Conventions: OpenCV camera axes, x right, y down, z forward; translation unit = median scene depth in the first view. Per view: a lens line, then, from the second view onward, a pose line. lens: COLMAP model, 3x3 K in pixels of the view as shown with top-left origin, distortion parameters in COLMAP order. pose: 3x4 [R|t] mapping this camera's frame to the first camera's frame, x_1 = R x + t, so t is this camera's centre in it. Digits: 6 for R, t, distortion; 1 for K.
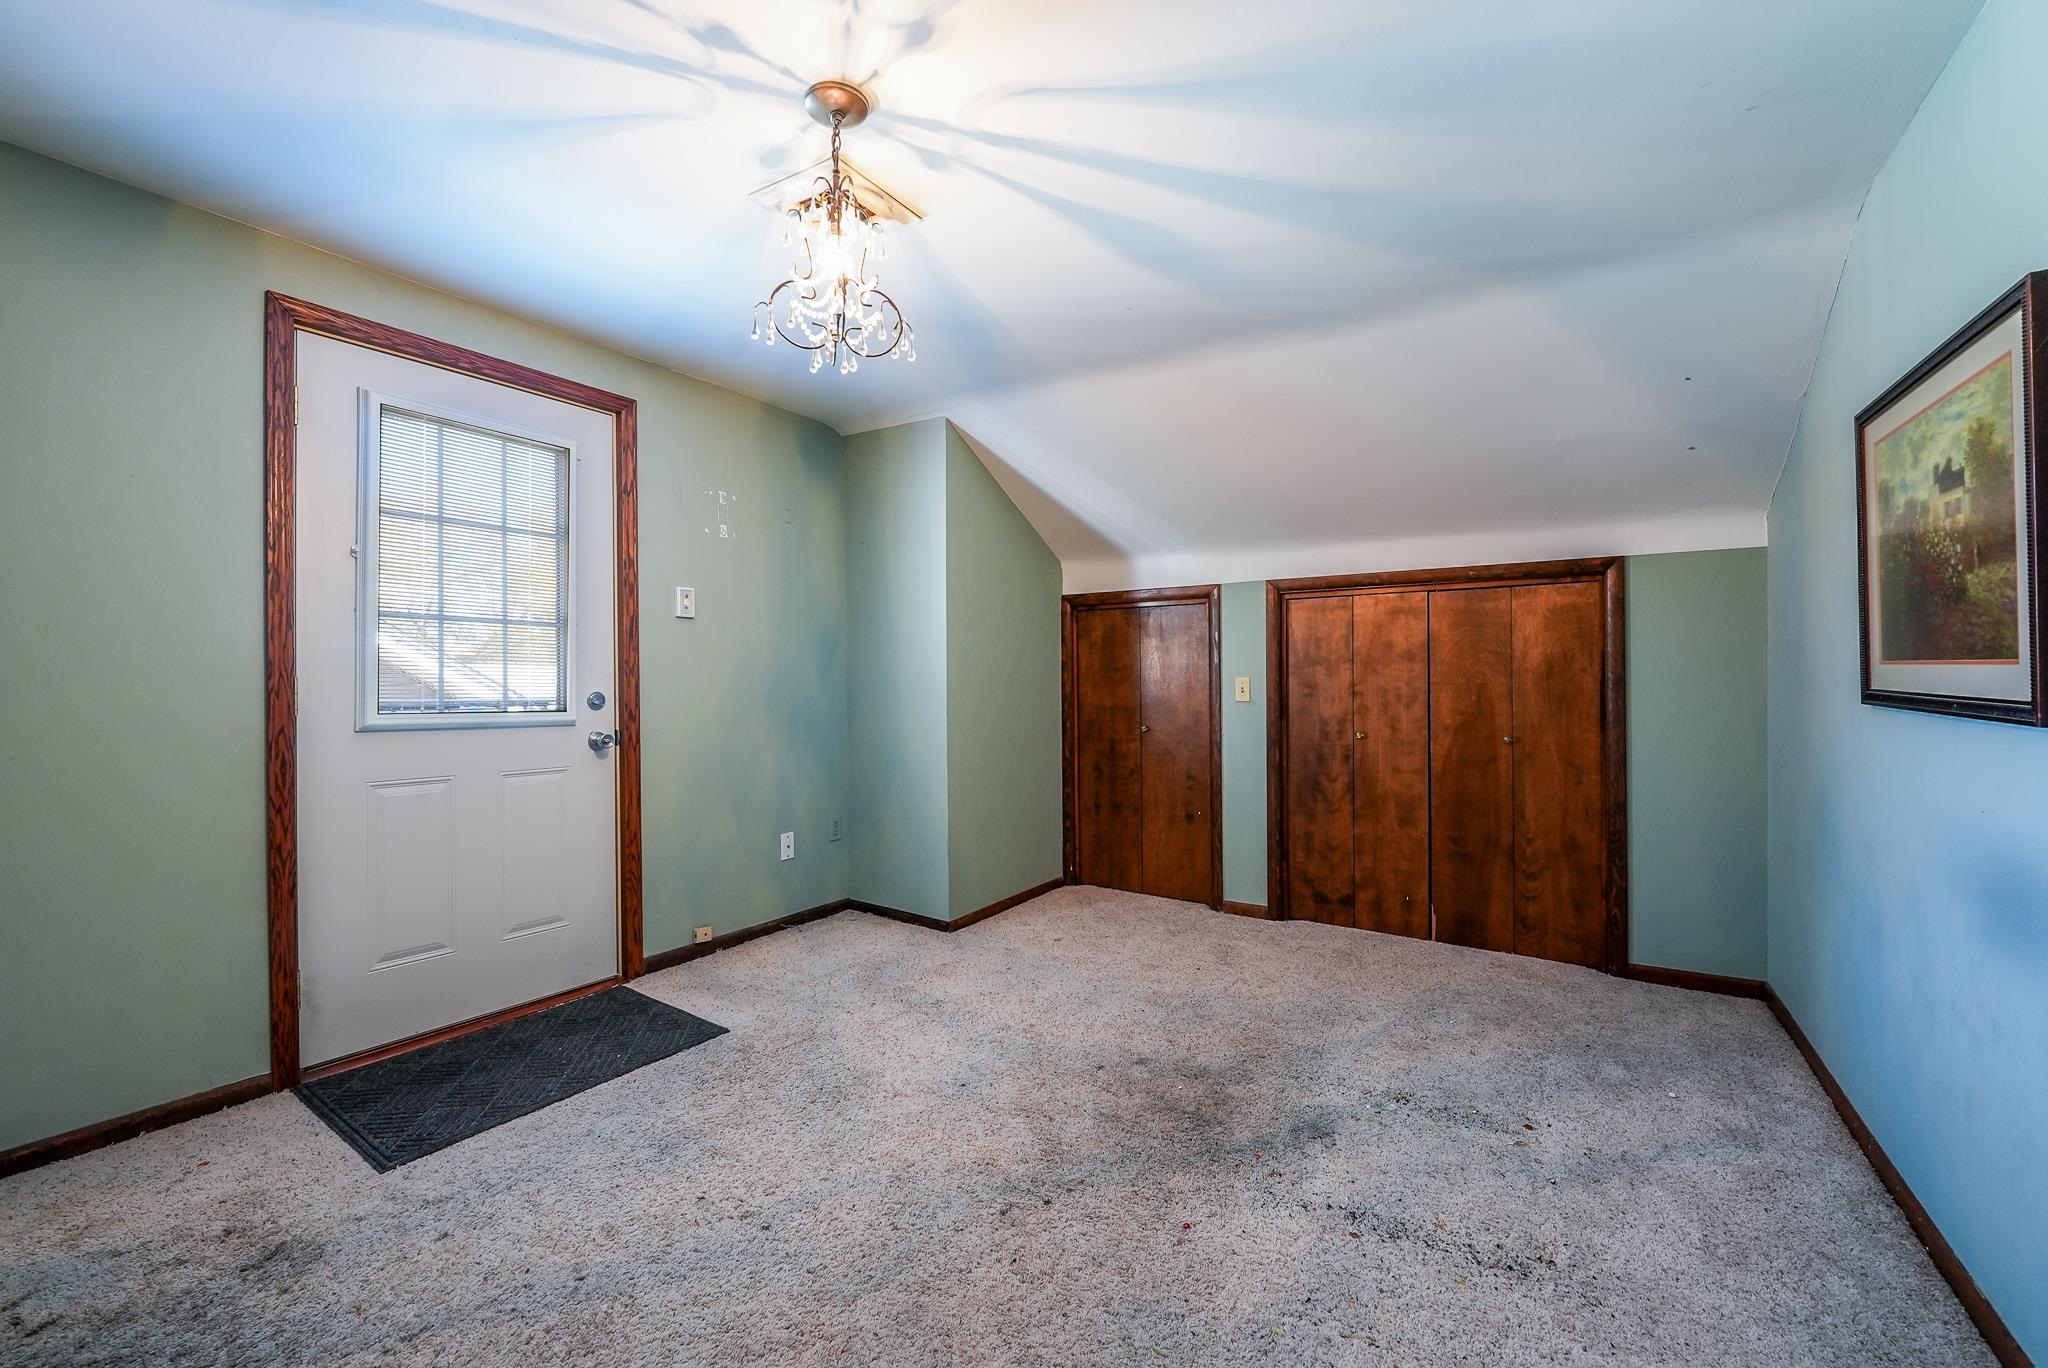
lens RADIAL K [[834.4, 0, 1020.9], [0, 834.4, 682.0], [0, 0, 1]] dist [-0.004127, -0.001491]
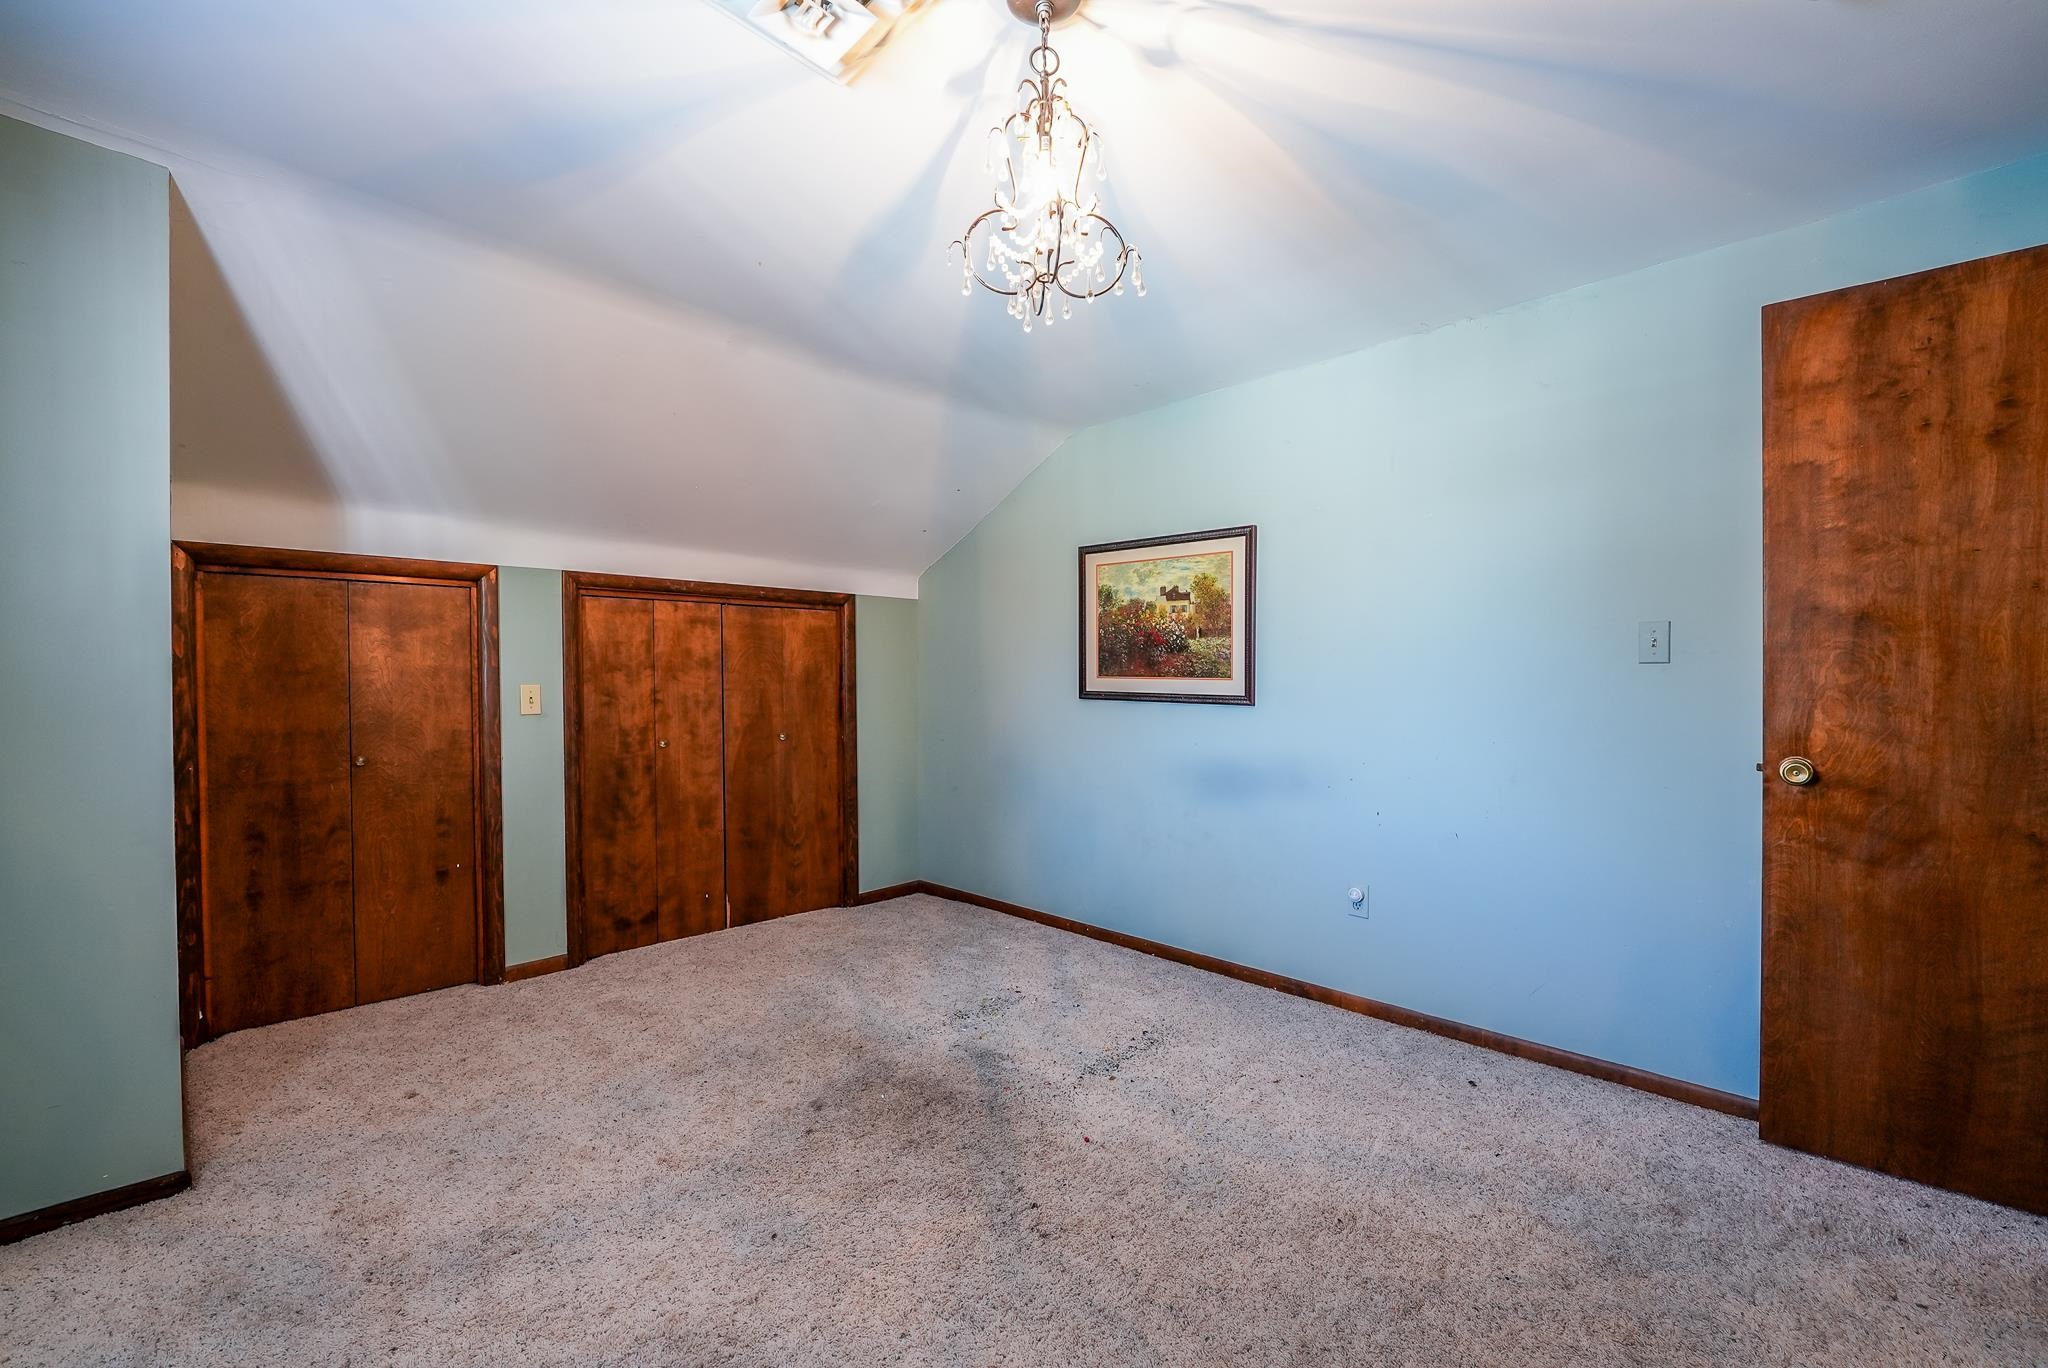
lens RADIAL K [[834.4, 0, 1024.1], [0, 834.4, 680.9], [0, 0, 1]] dist [-0.004127, -0.001491]
pose [[0.201168, 0.000178, 0.979557, -0.504553], [0.004509, 0.999989, -0.001108, -0.007373], [-0.979546, 0.004639, 0.201165, 0.420900]]
